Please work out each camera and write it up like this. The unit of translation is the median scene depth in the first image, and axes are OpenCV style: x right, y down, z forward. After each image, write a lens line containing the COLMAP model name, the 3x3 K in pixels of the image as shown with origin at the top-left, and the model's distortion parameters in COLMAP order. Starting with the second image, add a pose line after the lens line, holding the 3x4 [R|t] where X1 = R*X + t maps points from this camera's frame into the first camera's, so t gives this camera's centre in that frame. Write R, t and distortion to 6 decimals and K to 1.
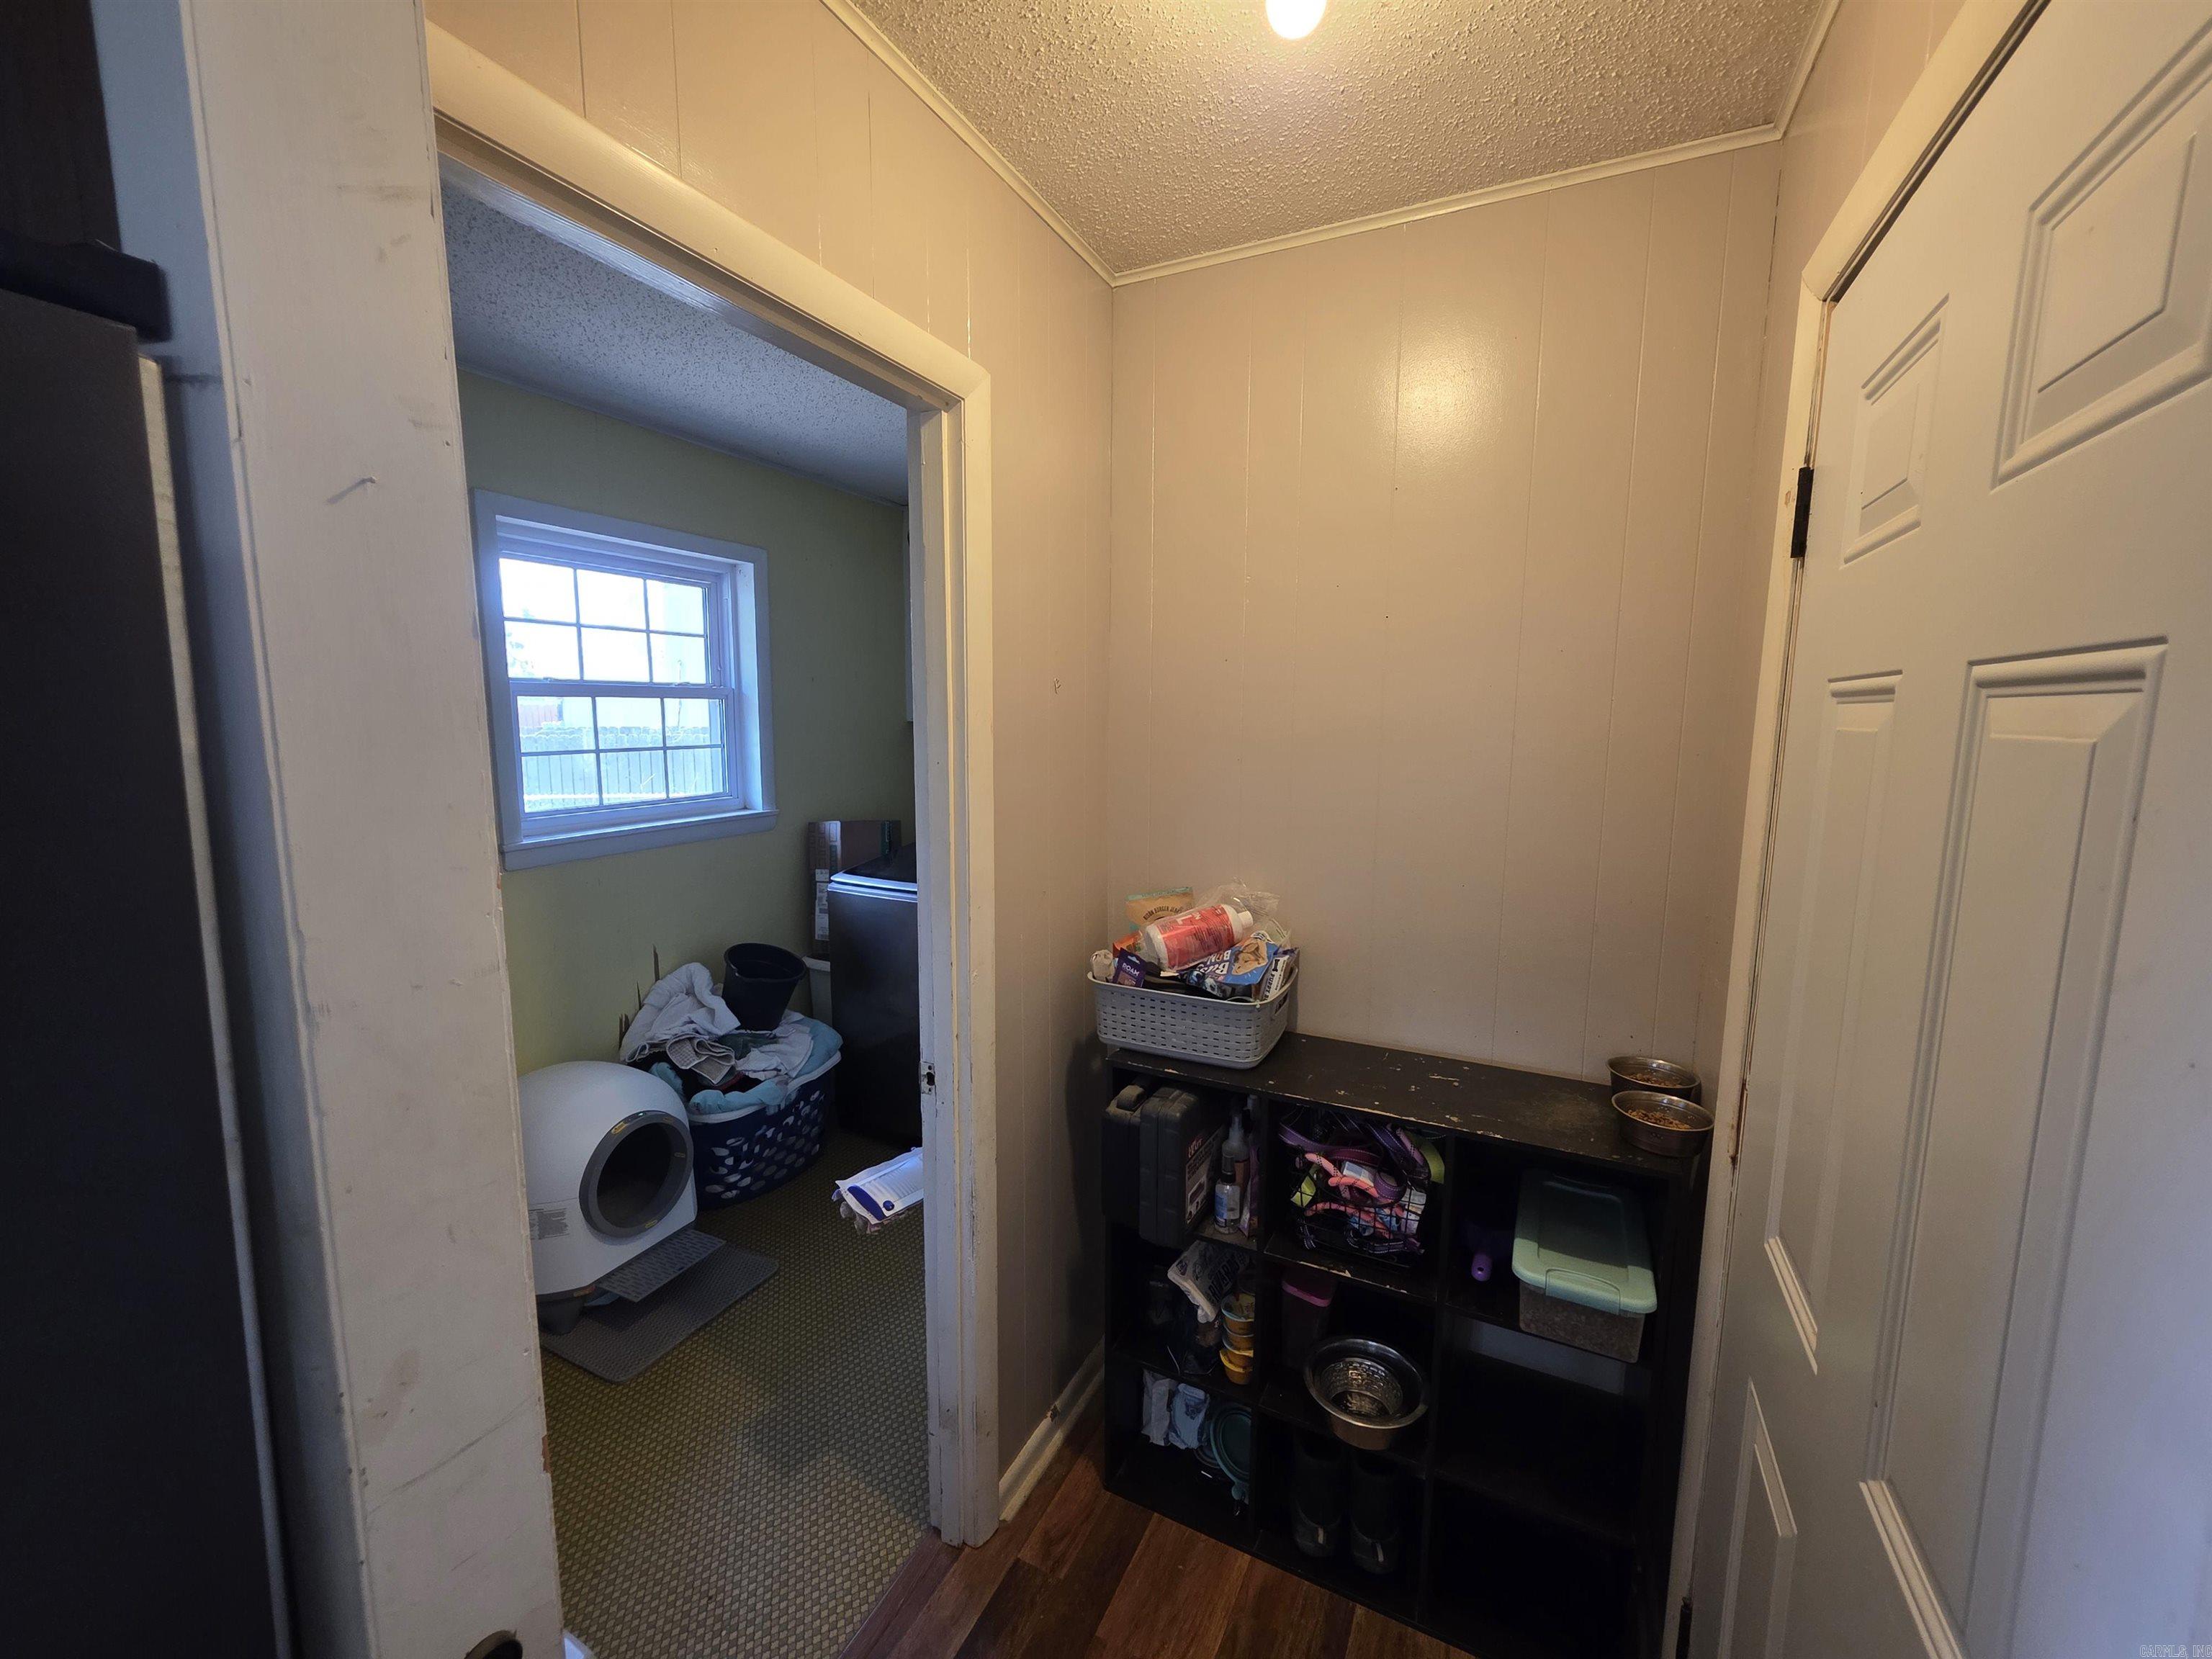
lens RADIAL K [[884.0, 0, 1108.7], [0, 884.0, 825.9], [0, 0, 1]] dist [0.000653, -0.000091]
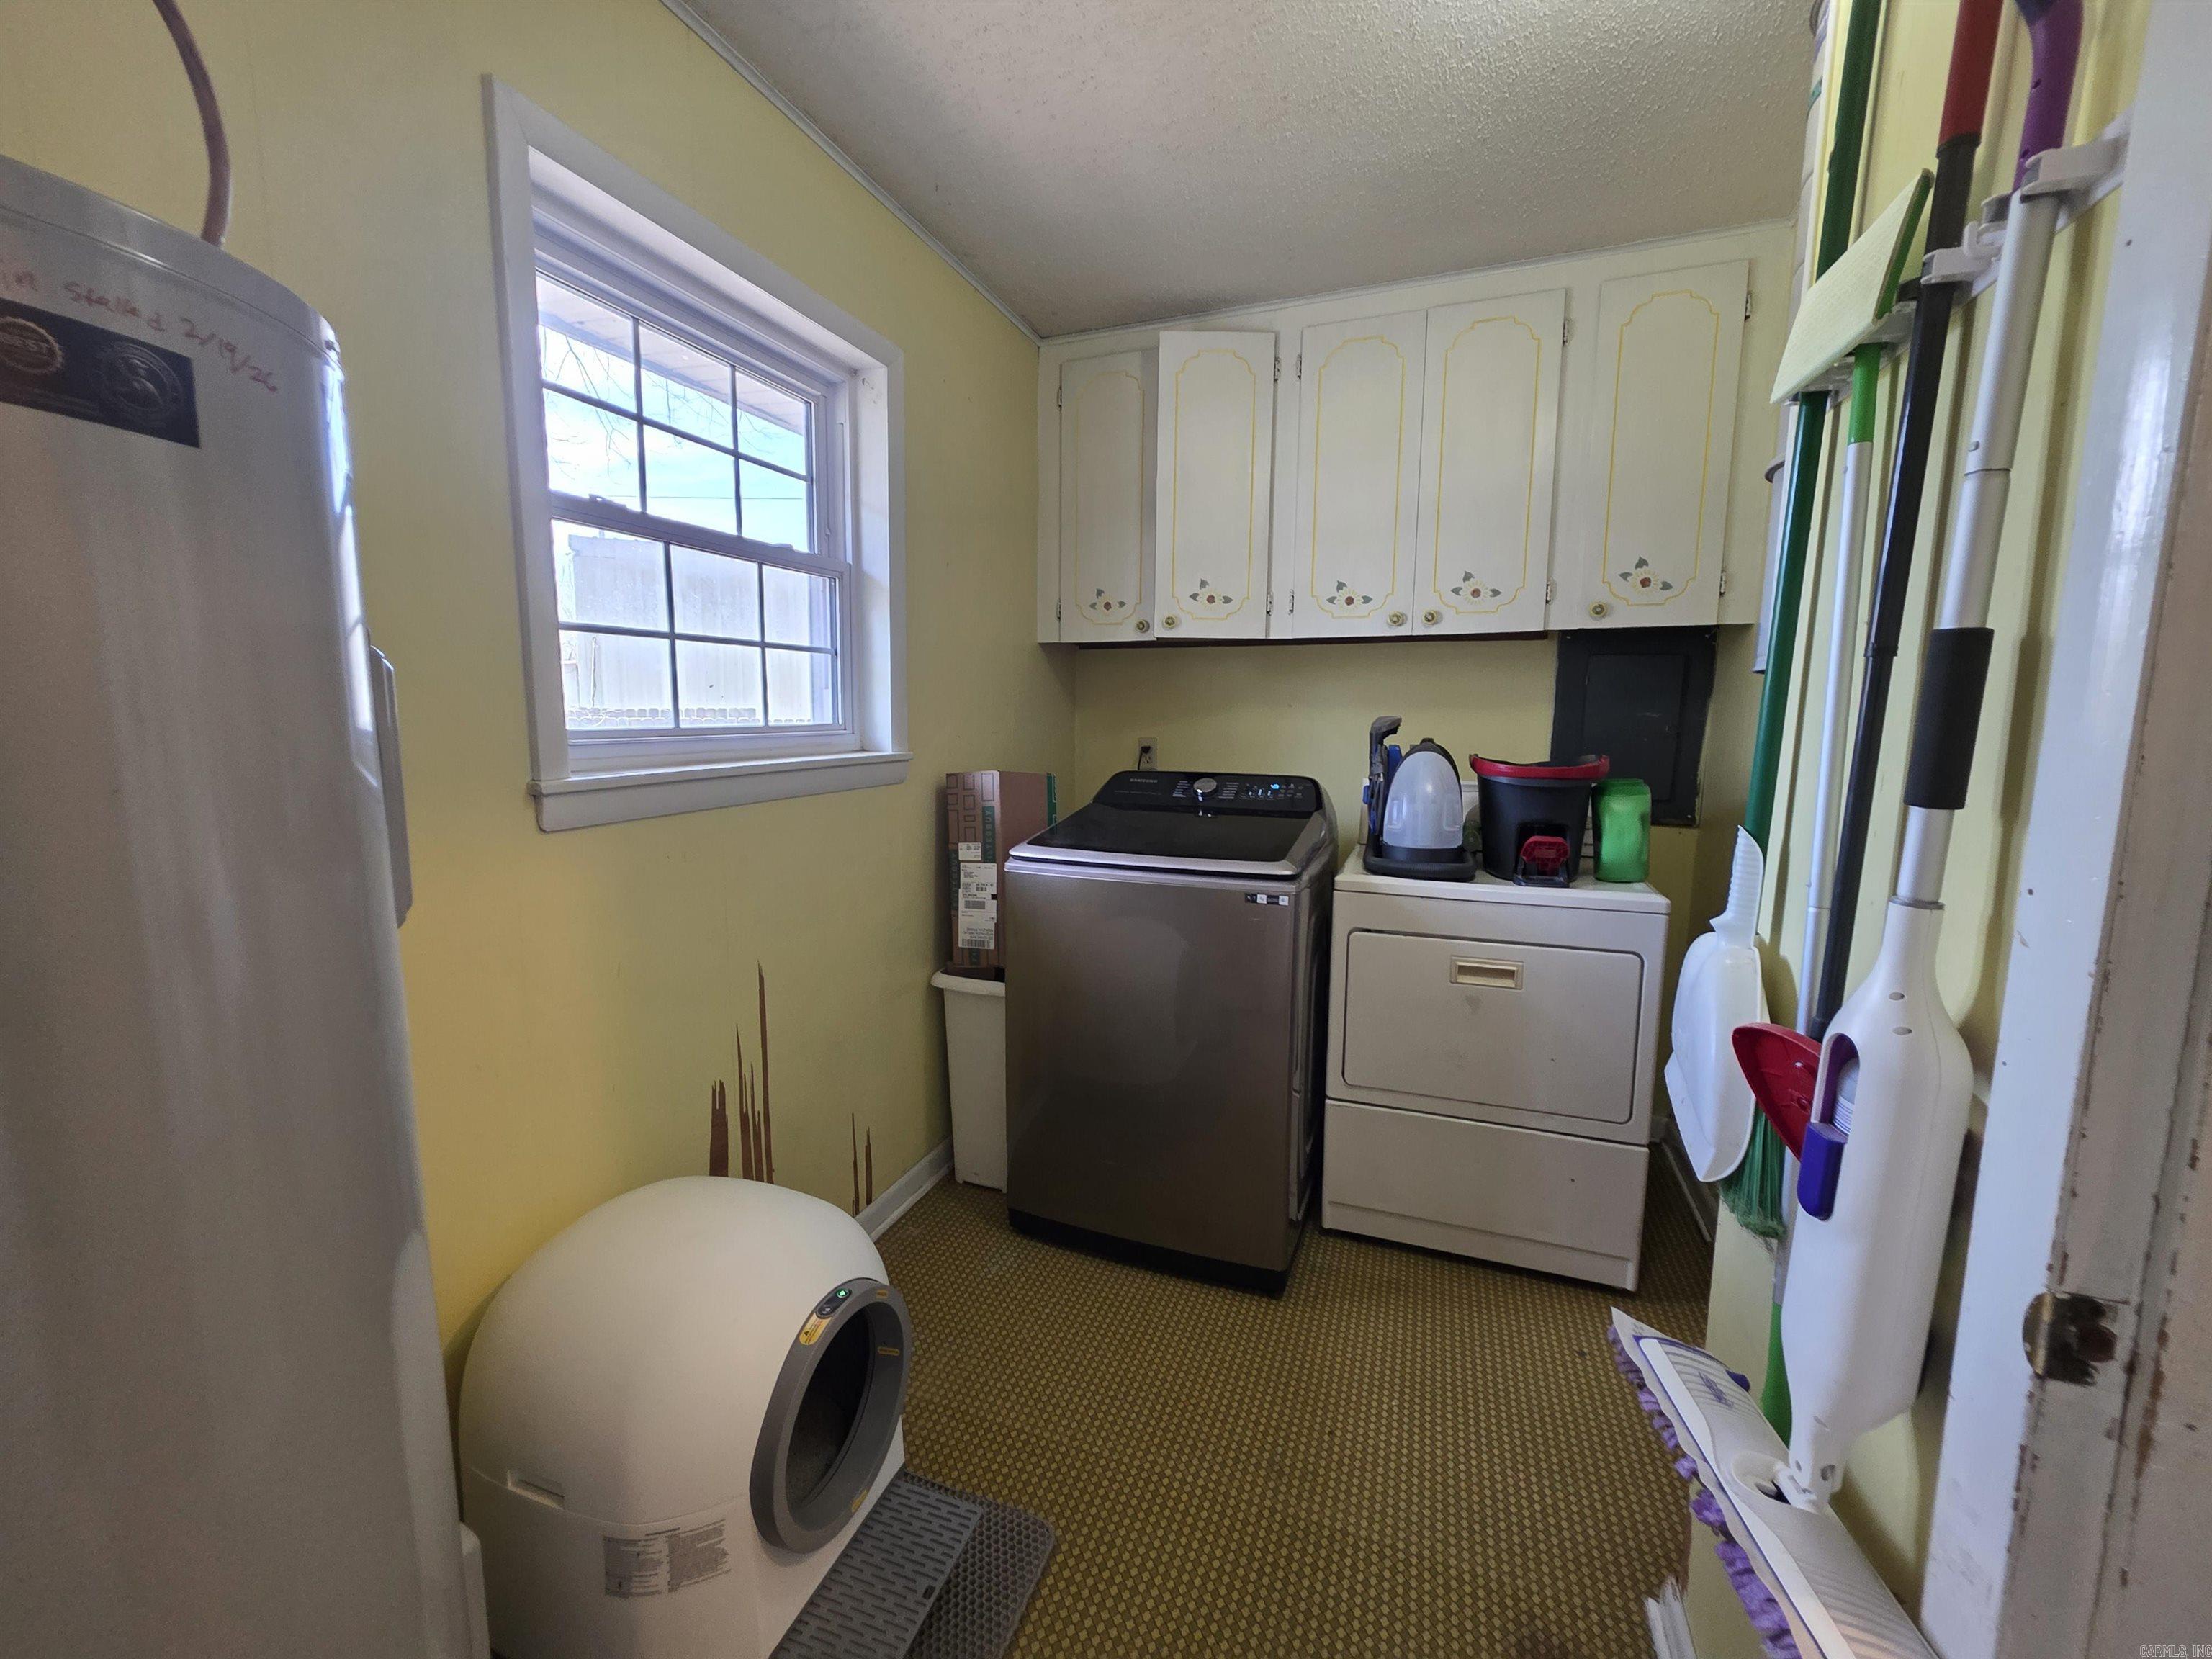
lens RADIAL K [[893.2, 0, 1094.6], [0, 893.2, 818.5], [0, 0, 1]] dist [0.001641, -0.000120]
pose [[0.996028, -0.007219, 0.088744, -0.309823], [0.008157, 0.999915, -0.010211, 0.041227], [-0.088663, 0.010894, 0.996002, 0.337979]]
